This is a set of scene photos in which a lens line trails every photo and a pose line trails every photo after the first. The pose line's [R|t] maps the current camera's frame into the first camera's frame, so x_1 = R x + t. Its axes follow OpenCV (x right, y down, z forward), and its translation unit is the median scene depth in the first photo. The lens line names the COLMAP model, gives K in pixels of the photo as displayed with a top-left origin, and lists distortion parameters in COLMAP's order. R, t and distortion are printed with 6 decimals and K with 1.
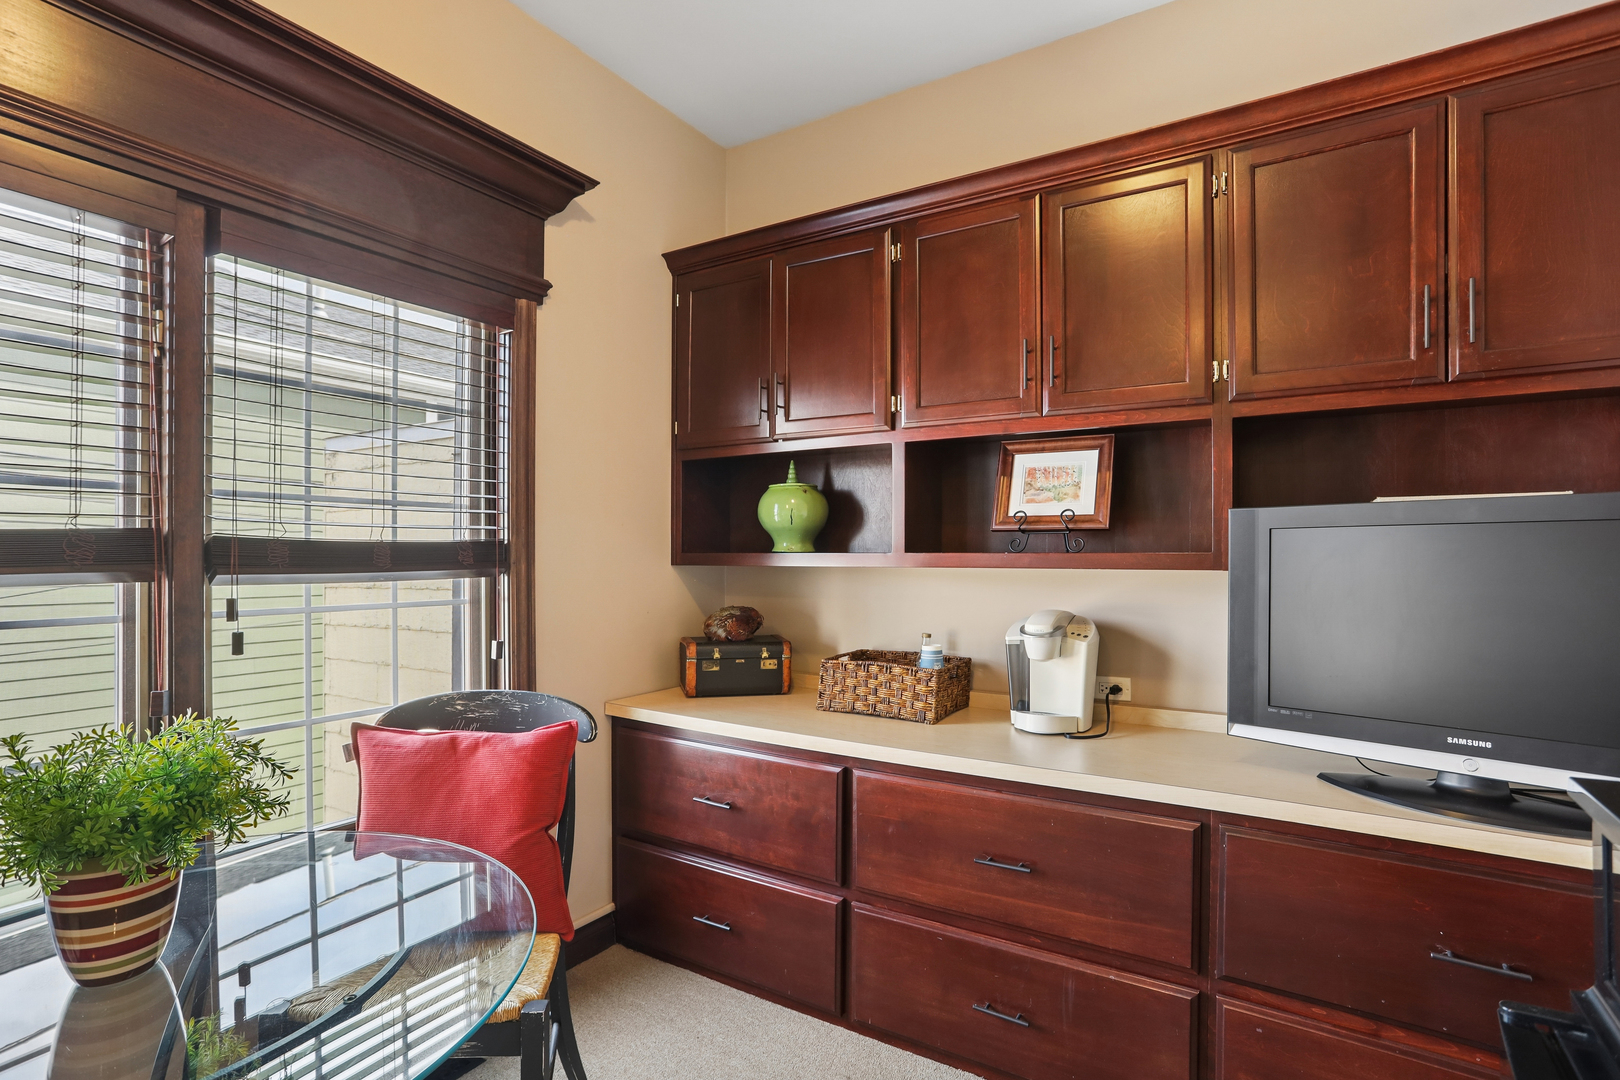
lens RADIAL K [[794.4, 0, 798.7], [0, 794.4, 560.0], [0, 0, 1]] dist [-0.025390, 0.000051]
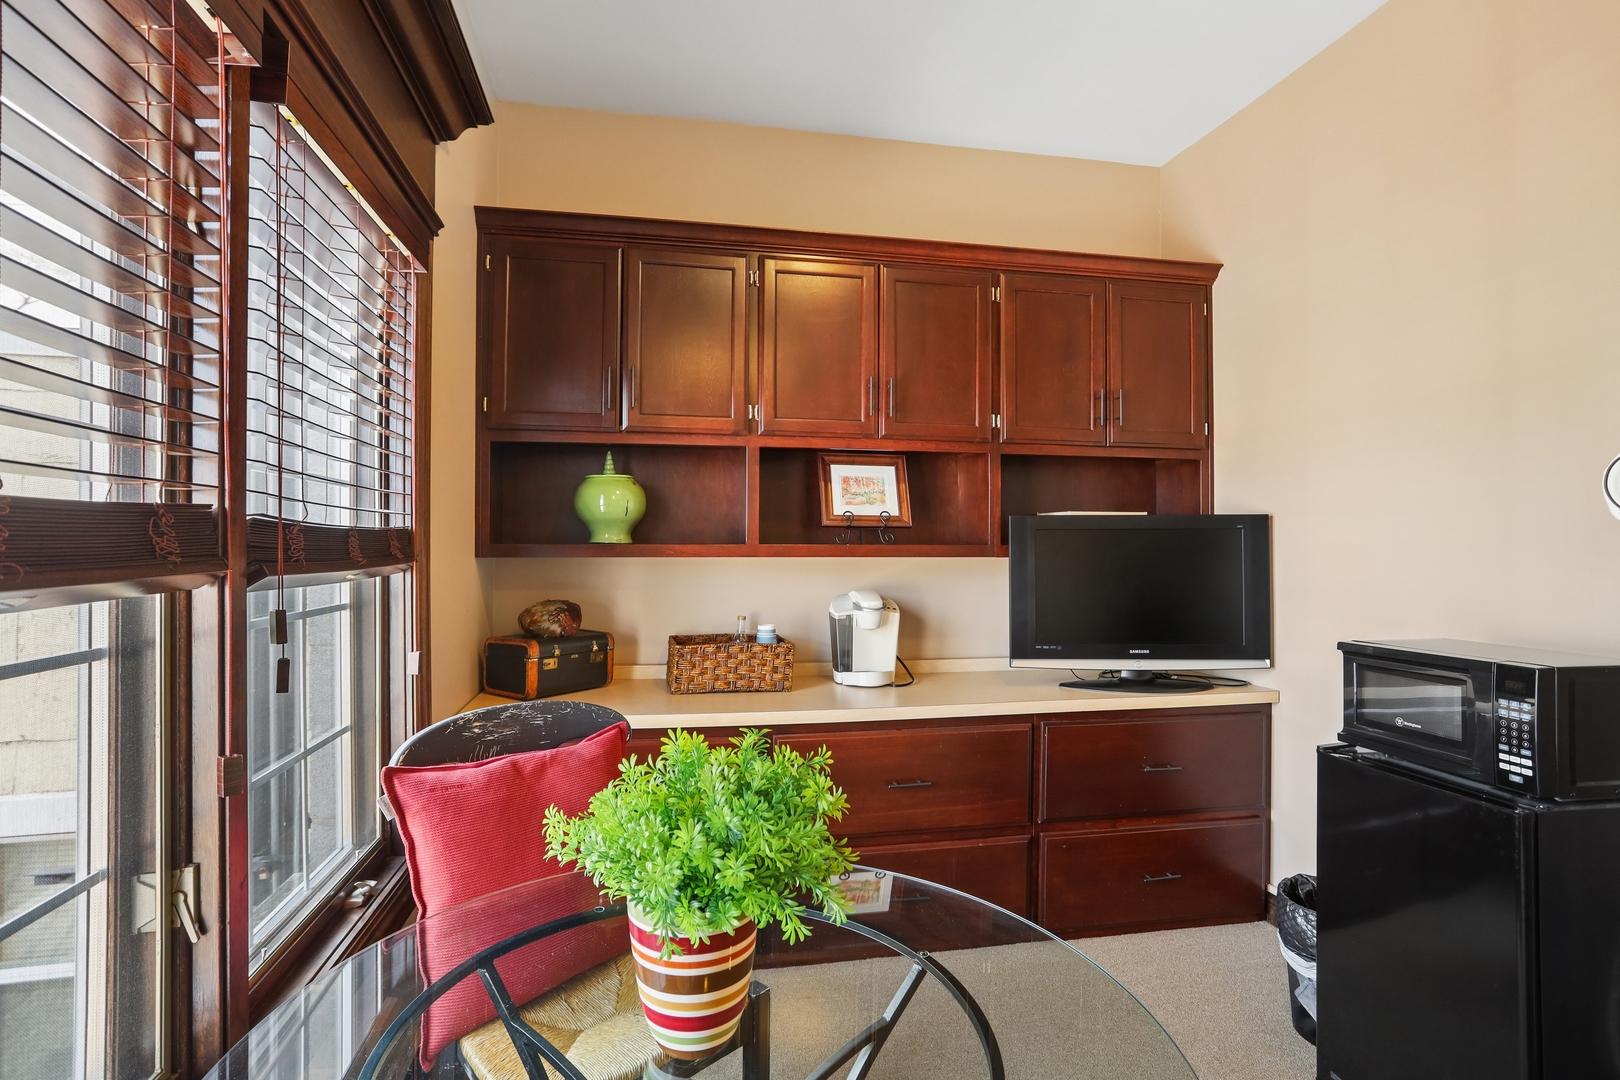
lens RADIAL K [[792.9, 0, 791.7], [0, 792.9, 544.2], [0, 0, 1]] dist [-0.037492, 0.000046]
pose [[0.732163, 0.002940, 0.681123, -0.614016], [0.002975, 0.999967, -0.007514, -0.000292], [-0.681123, 0.007528, 0.732130, 0.142955]]
